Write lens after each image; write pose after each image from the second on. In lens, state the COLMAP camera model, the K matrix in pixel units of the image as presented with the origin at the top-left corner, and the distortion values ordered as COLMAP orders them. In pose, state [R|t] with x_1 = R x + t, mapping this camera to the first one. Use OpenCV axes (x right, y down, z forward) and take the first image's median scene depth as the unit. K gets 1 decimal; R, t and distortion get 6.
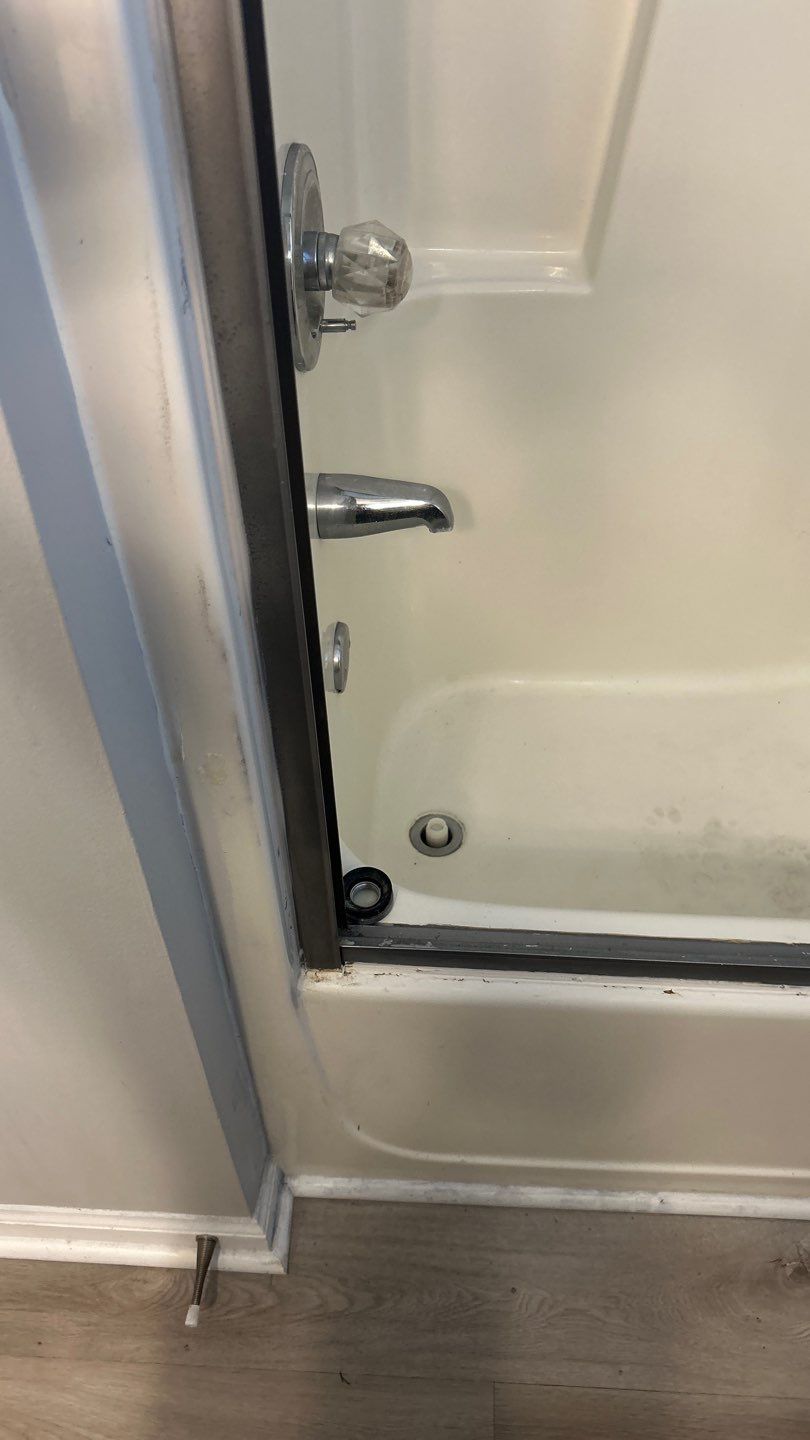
lens RADIAL K [[1104.9, 0, 402.8], [0, 1104.9, 715.9], [0, 0, 1]] dist [0.012097, -0.010601]
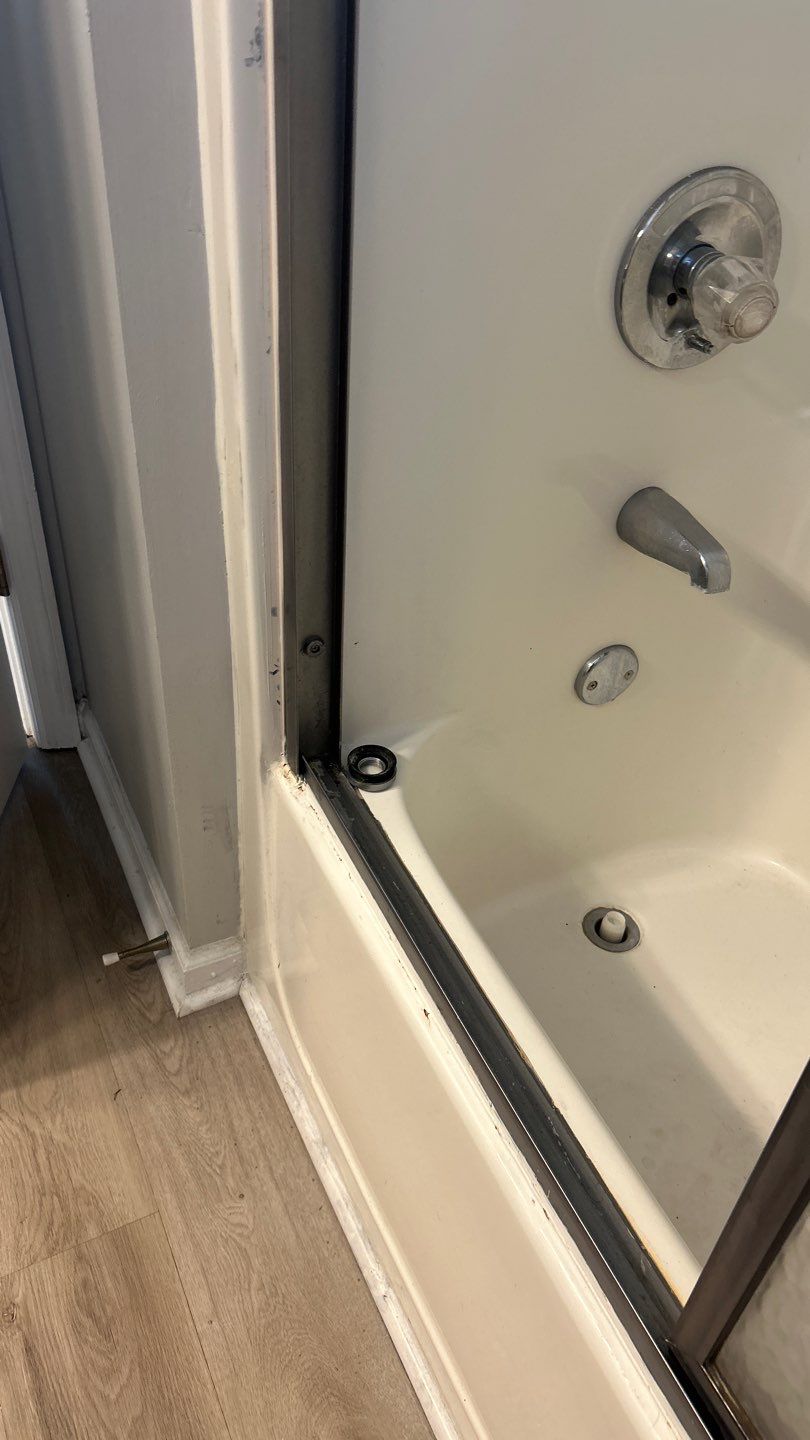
lens RADIAL K [[1104.9, 0, 397.6], [0, 1104.9, 715.7], [0, 0, 1]] dist [0.012097, -0.010601]
pose [[0.475139, 0.582129, -0.659825, 0.587090], [-0.681208, 0.718004, 0.142920, -0.042740], [0.556955, 0.381571, 0.737702, 0.160318]]
